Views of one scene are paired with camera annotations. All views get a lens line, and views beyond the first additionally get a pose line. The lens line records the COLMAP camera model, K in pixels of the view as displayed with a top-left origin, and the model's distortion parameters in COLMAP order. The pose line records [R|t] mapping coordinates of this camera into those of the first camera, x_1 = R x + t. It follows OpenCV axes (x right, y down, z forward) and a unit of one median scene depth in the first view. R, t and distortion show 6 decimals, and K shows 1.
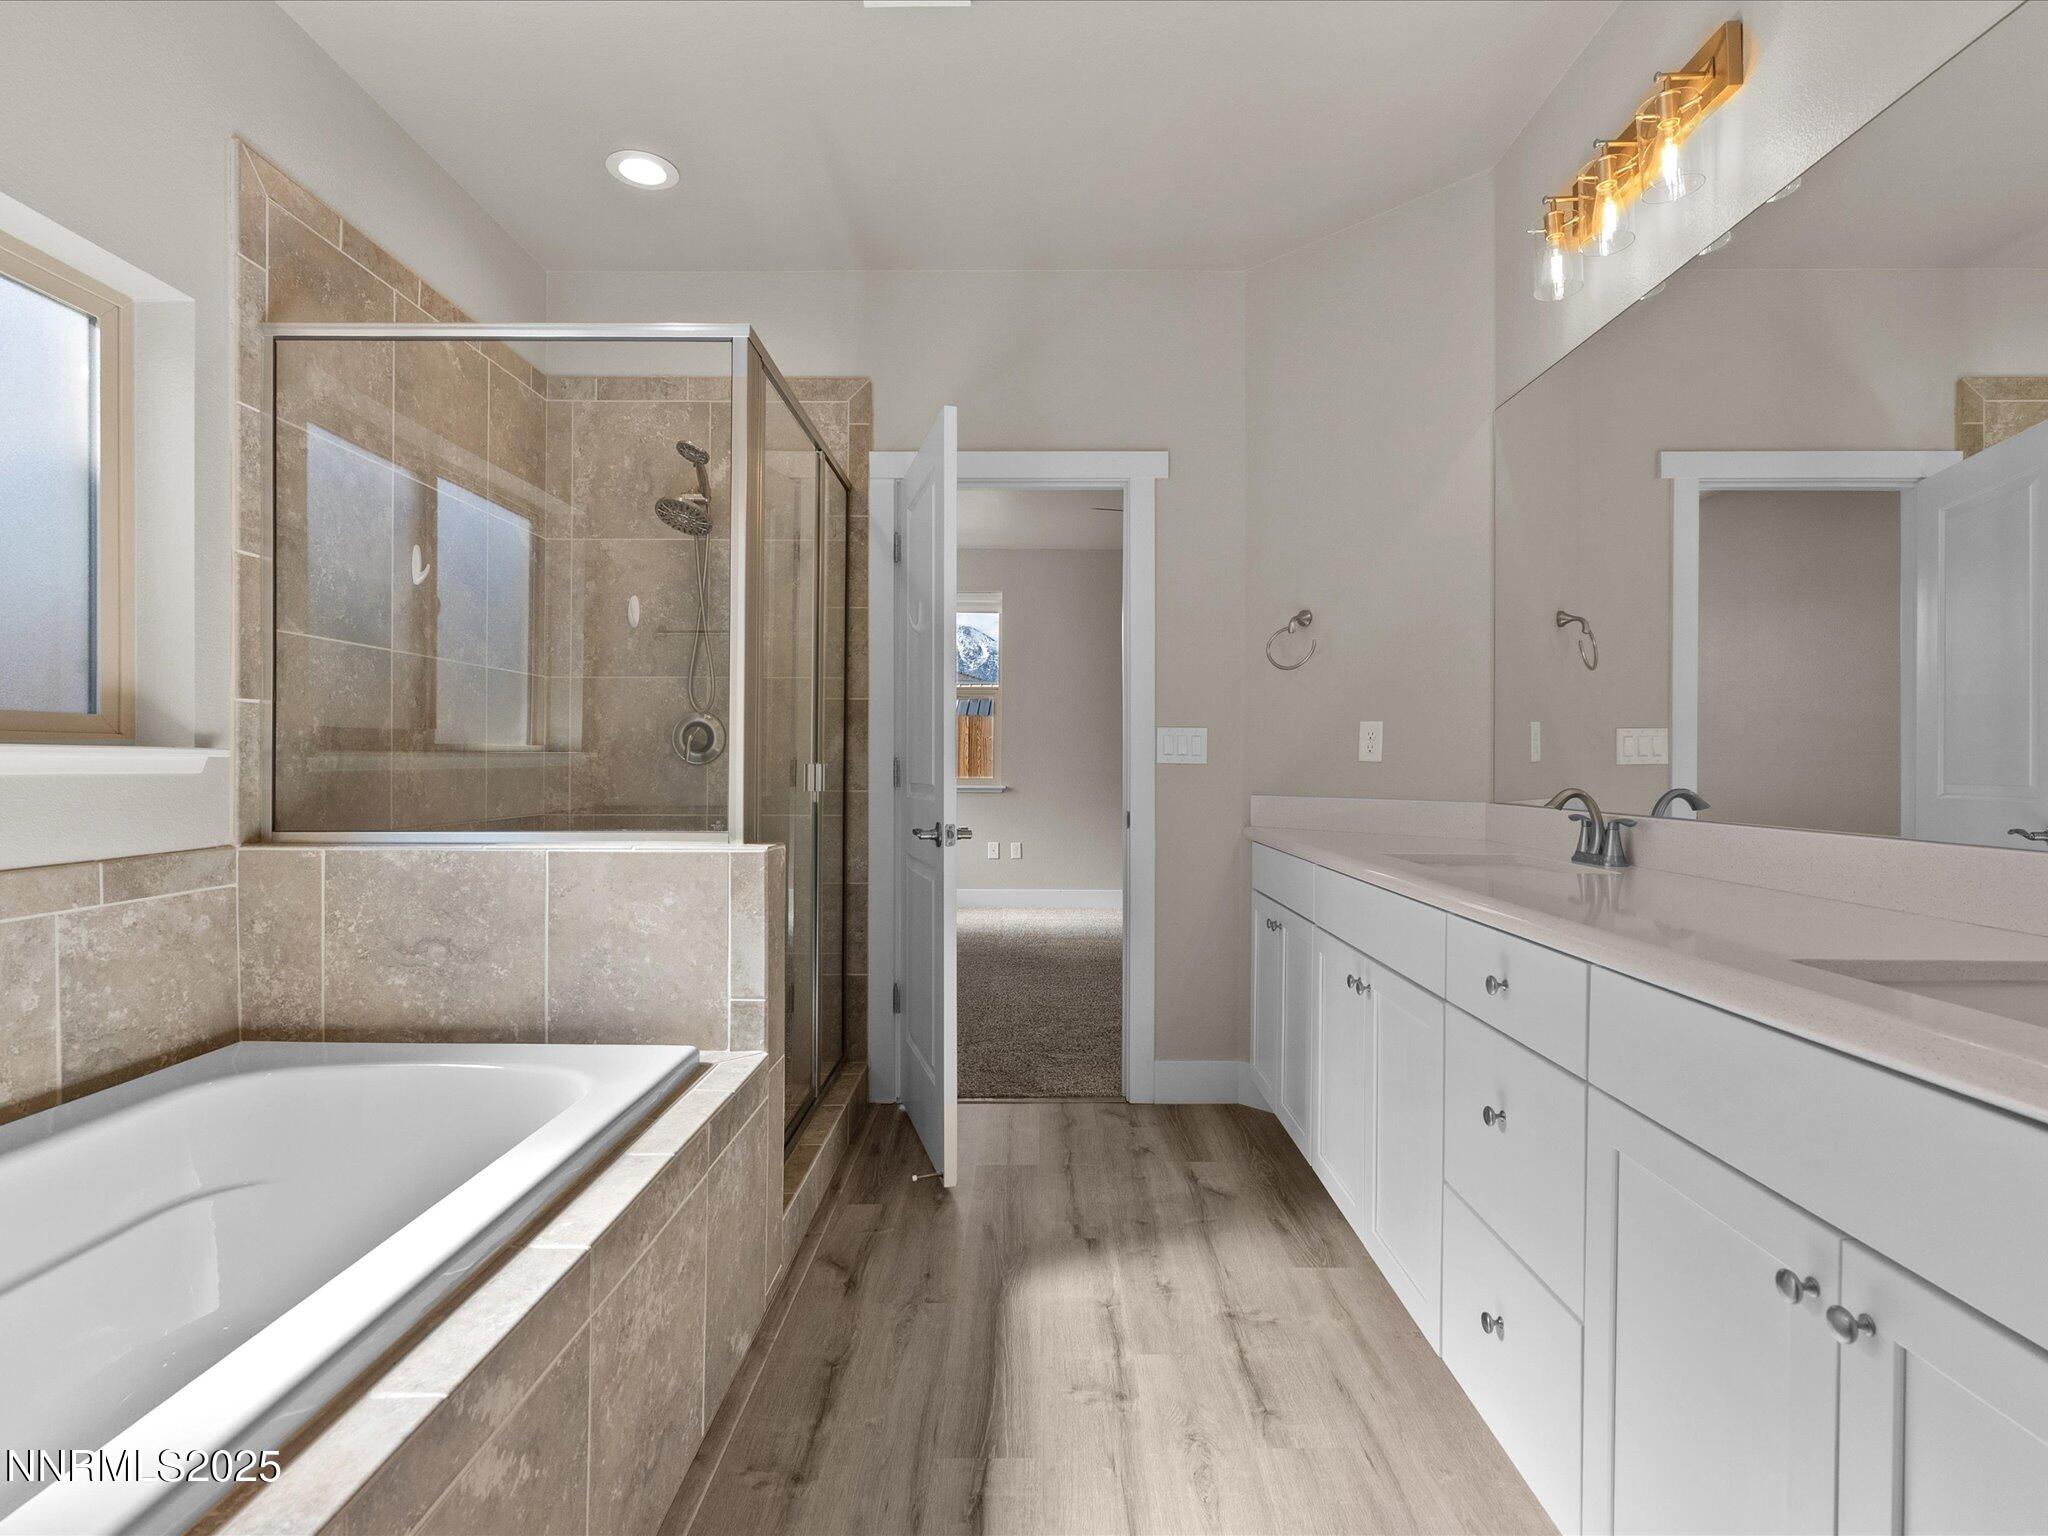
lens RADIAL K [[1033.7, 0, 1030.5], [0, 1033.7, 768.4], [0, 0, 1]] dist [-0.006852, 0.001886]
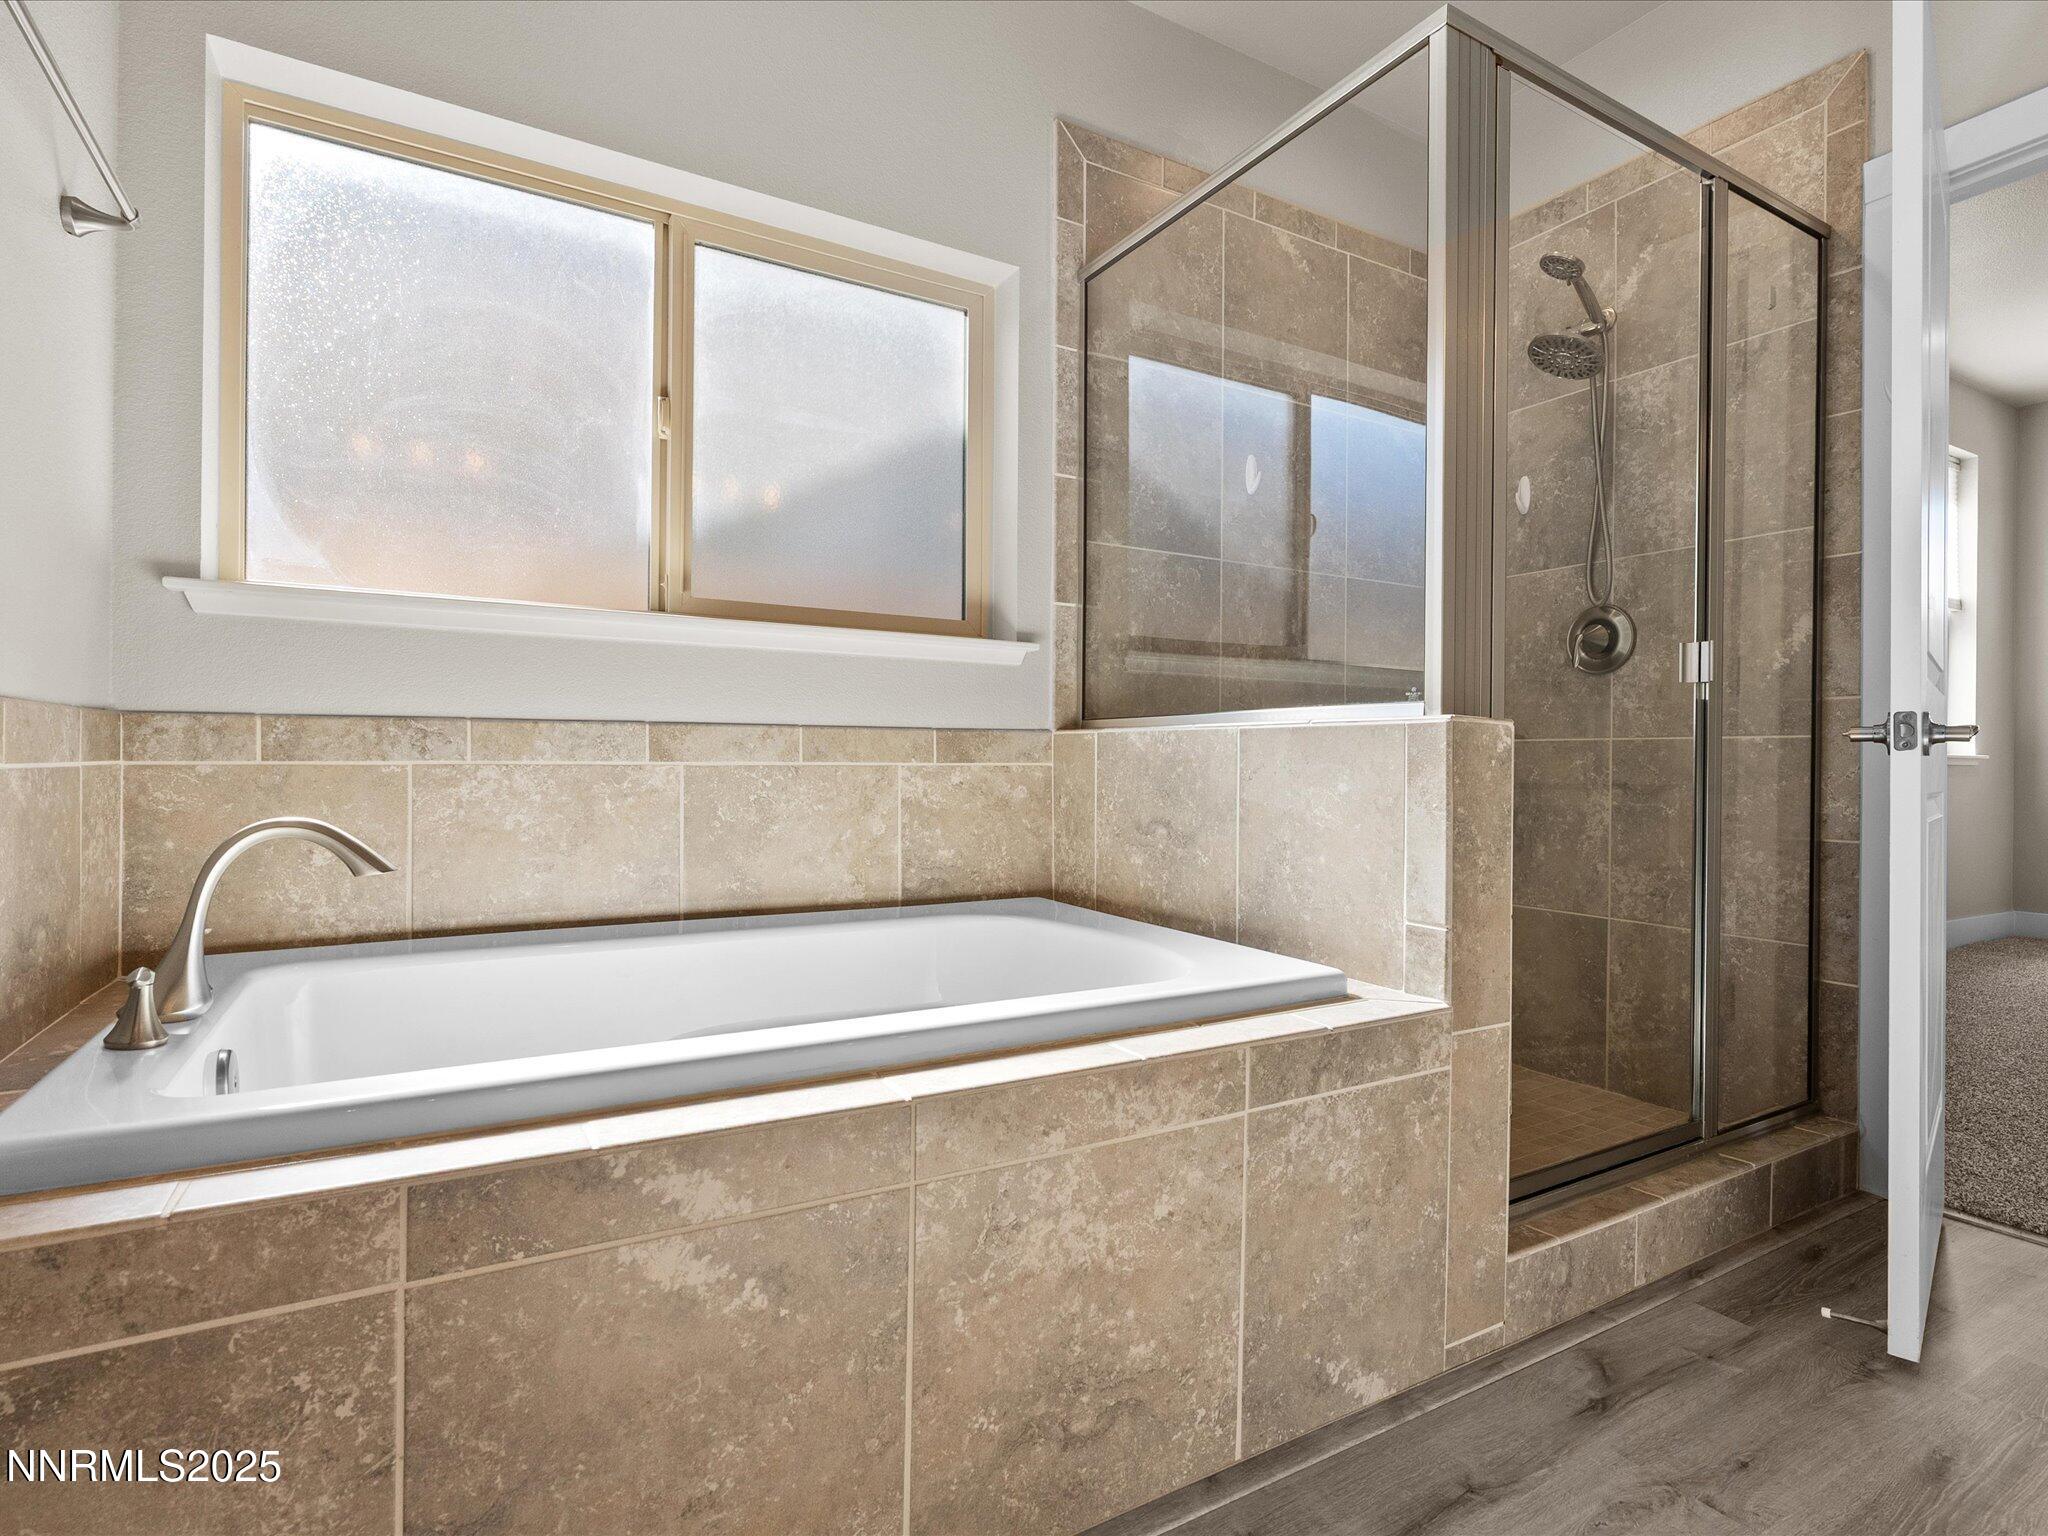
lens RADIAL K [[1033.7, 0, 1027.1], [0, 1033.7, 758.0], [0, 0, 1]] dist [-0.006852, 0.001886]
pose [[0.506605, -0.000268, -0.862178, 0.209296], [-0.011802, 0.999904, -0.007245, 0.114203], [0.862098, 0.013845, 0.506553, 0.388632]]
